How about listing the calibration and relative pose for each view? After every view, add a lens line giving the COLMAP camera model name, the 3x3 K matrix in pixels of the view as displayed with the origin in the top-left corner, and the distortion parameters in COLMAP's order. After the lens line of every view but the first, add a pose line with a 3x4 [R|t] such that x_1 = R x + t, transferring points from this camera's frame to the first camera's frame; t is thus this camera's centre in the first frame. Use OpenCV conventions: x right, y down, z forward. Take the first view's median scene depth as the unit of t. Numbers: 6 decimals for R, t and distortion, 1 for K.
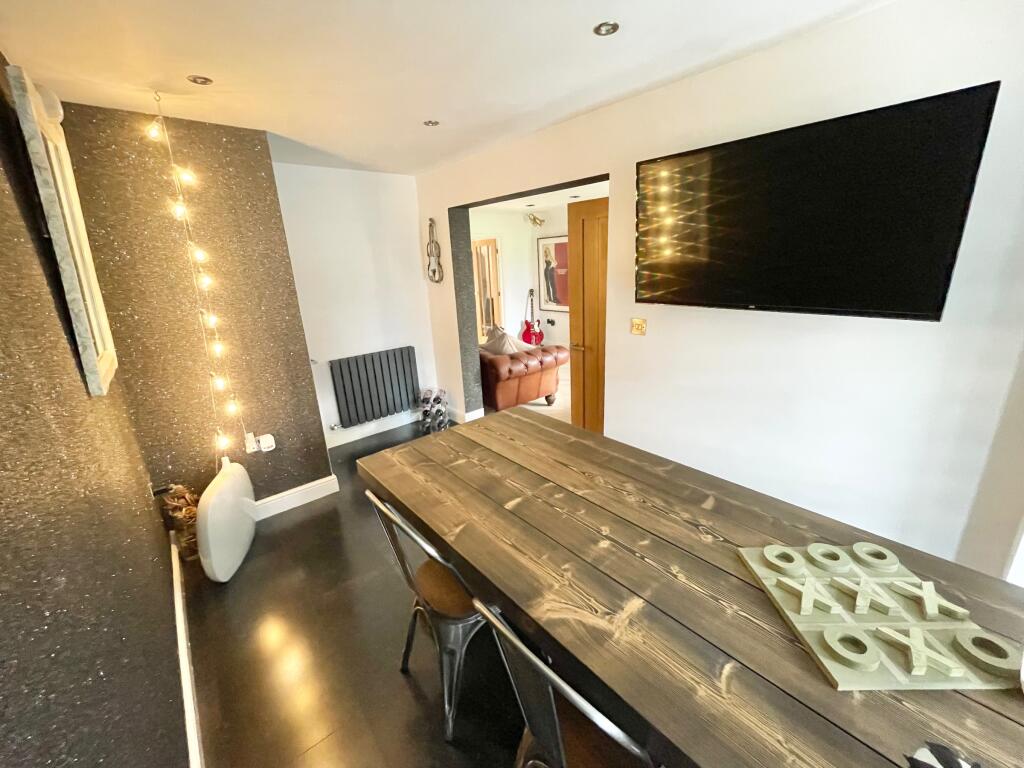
lens RADIAL K [[413.4, 0, 512.3], [0, 413.4, 380.9], [0, 0, 1]] dist [0.002082, -0.000032]
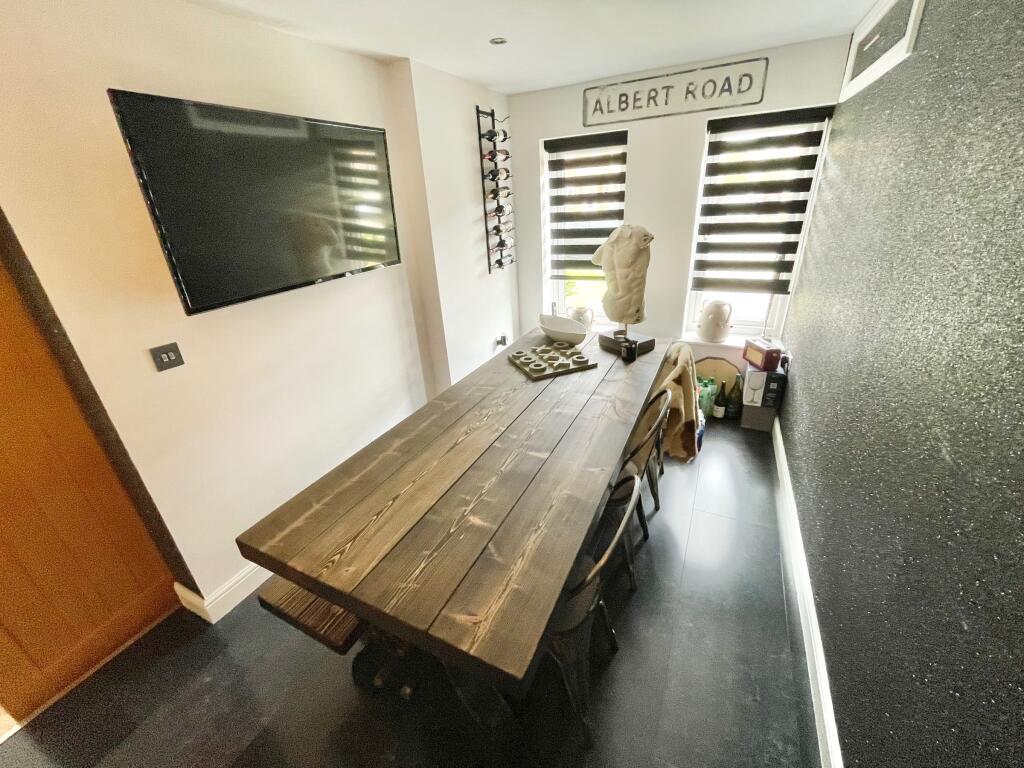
lens RADIAL K [[413.4, 0, 512.3], [0, 413.4, 380.9], [0, 0, 1]] dist [0.002082, -0.000032]
pose [[-0.385253, -0.307953, 0.869911, -0.676254], [0.341120, 0.828381, 0.444322, -0.284418], [-0.857448, 0.467920, -0.214088, 0.980777]]
